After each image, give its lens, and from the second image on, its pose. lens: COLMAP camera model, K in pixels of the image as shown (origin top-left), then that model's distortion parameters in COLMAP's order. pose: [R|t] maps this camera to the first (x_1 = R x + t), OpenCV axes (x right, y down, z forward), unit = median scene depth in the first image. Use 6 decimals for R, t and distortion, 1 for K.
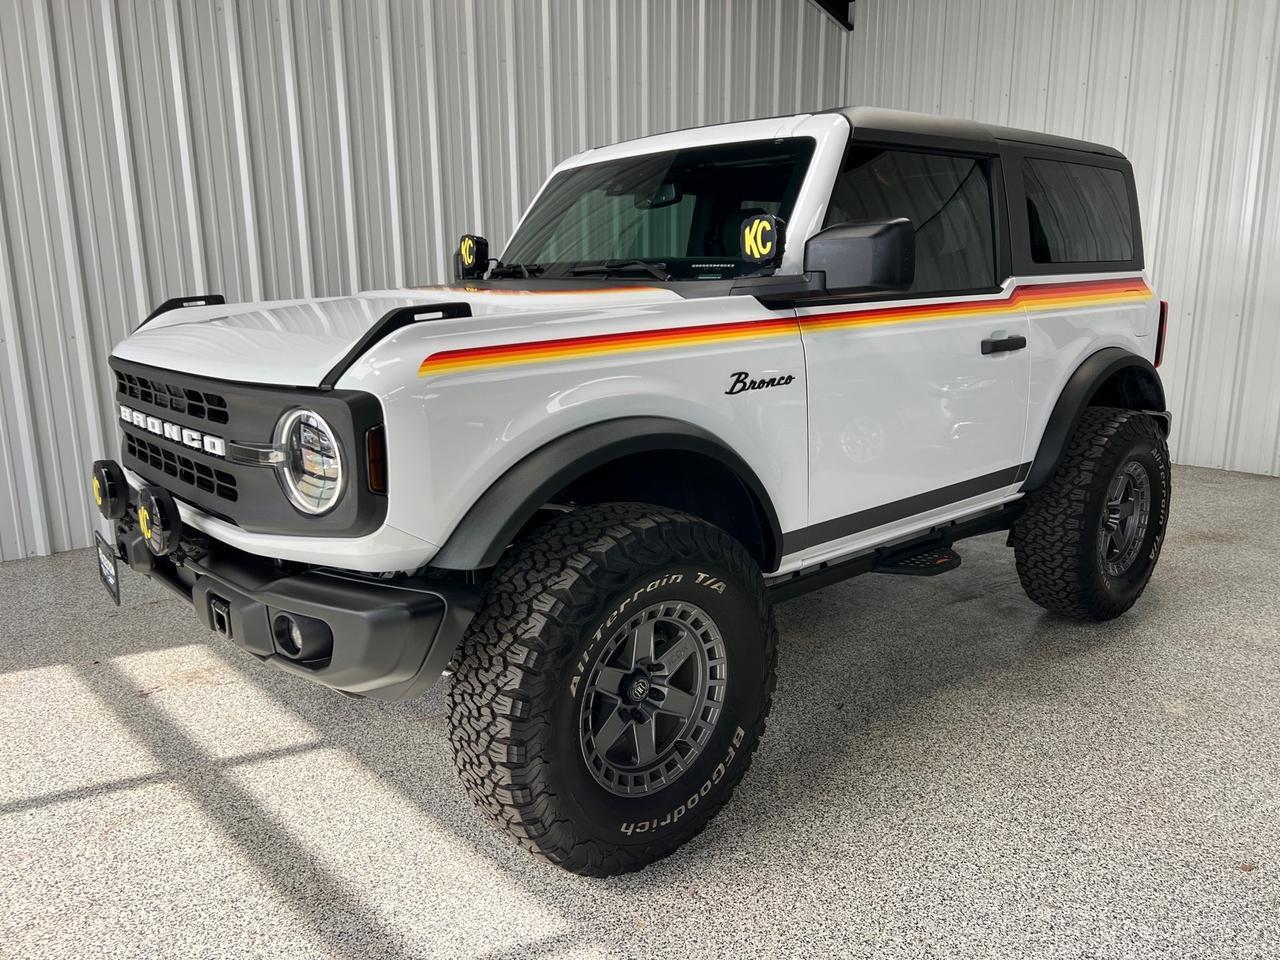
lens RADIAL K [[970.7, 0, 640.0], [0, 970.7, 480.0], [0, 0, 1]] dist [0.046801, -0.049195]
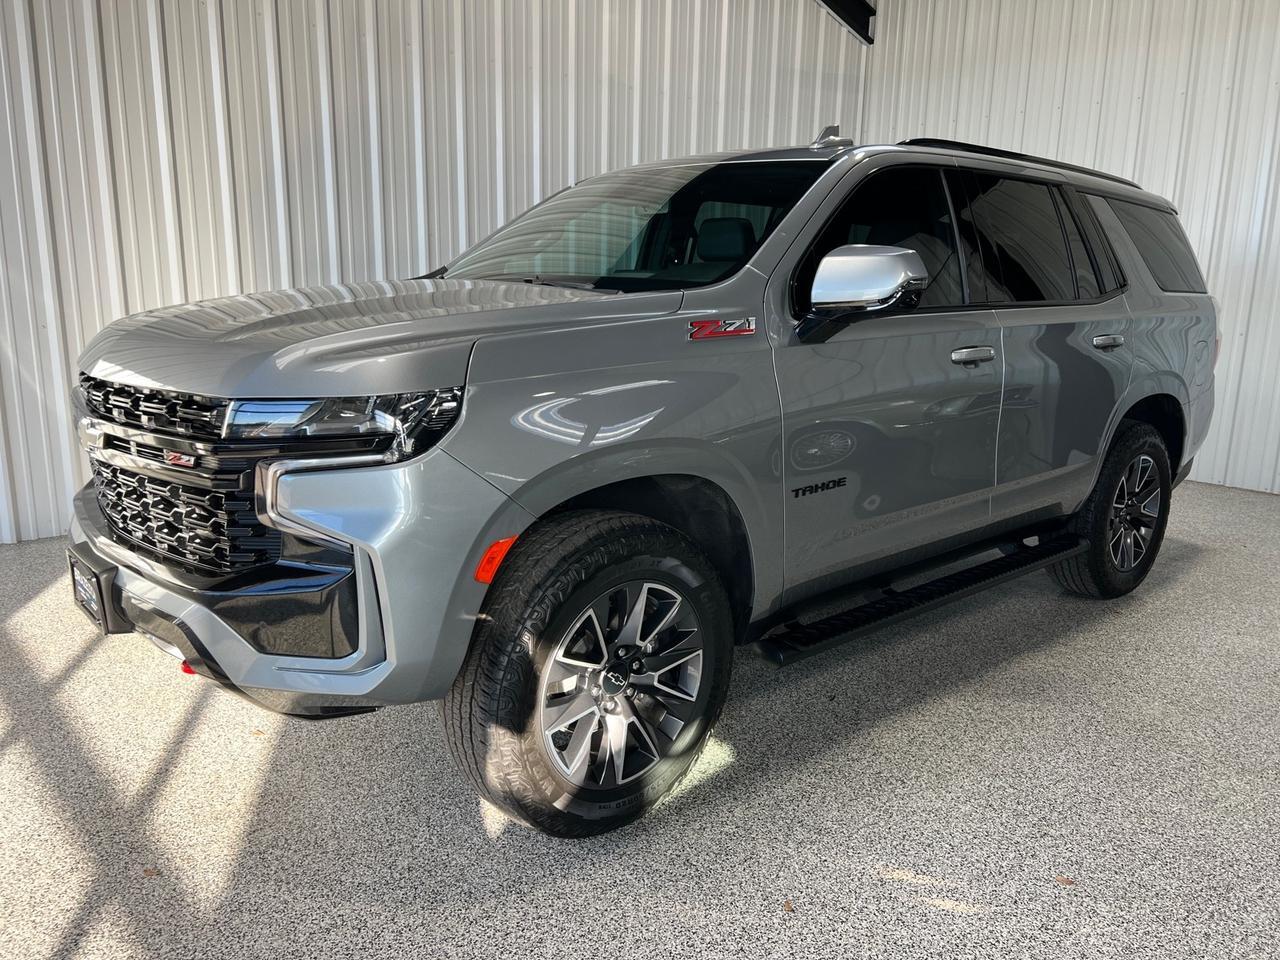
lens RADIAL K [[970.7, 0, 640.0], [0, 970.7, 480.0], [0, 0, 1]] dist [0.046801, -0.049195]
pose [[0.999491, 0.029254, -0.012765, 0.006228], [-0.029254, 0.999572, 0.000182, 0.003931], [0.012764, 0.000192, 0.999919, -0.074672]]
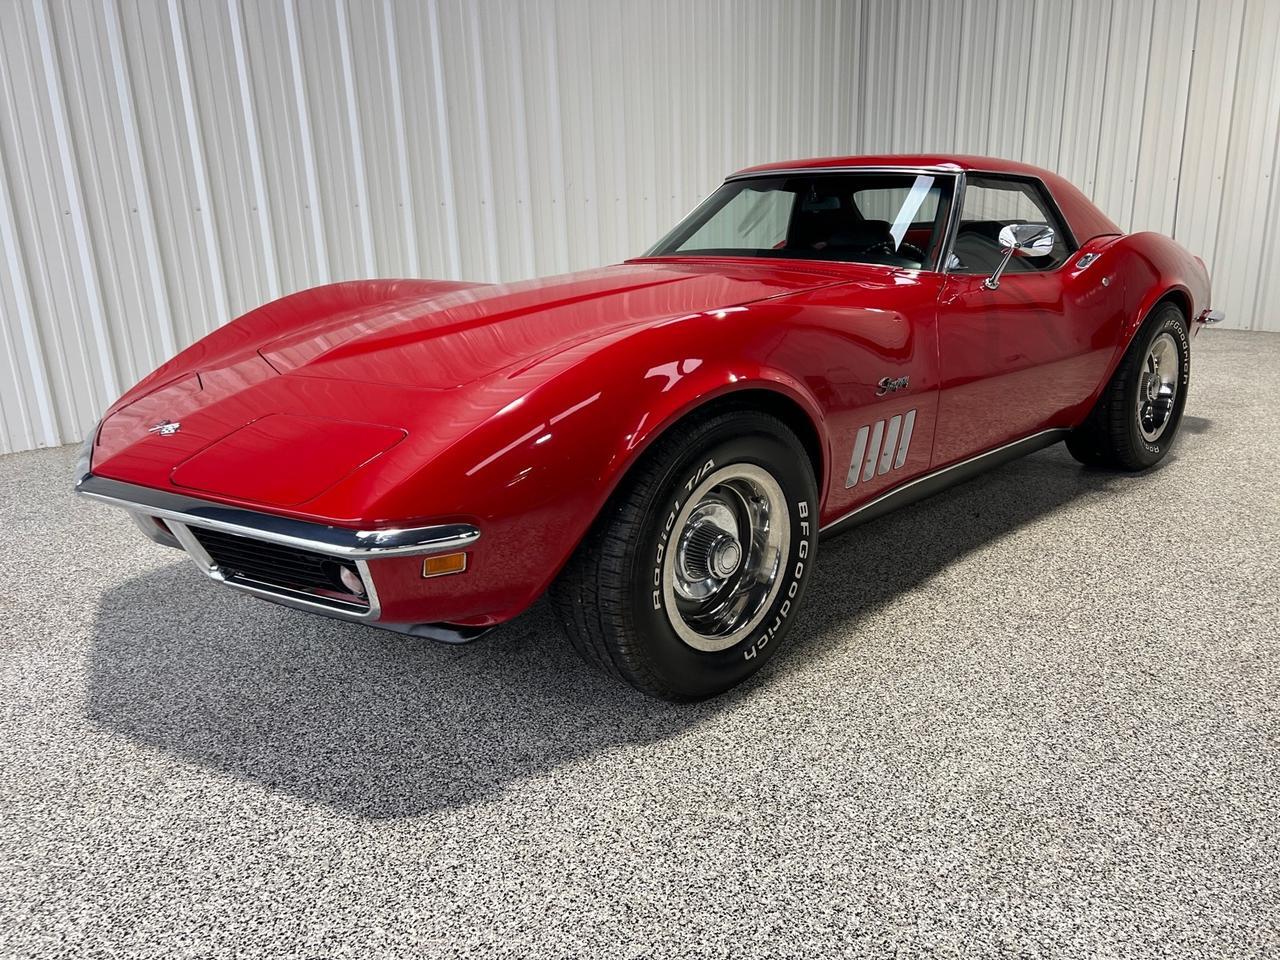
lens RADIAL K [[970.7, 0, 640.0], [0, 970.7, 480.0], [0, 0, 1]] dist [0.046801, -0.049195]
pose [[0.998616, -0.037840, 0.036522, -0.256550], [0.035182, 0.996865, 0.070871, 0.147757], [-0.039089, -0.069488, 0.996817, -0.023206]]
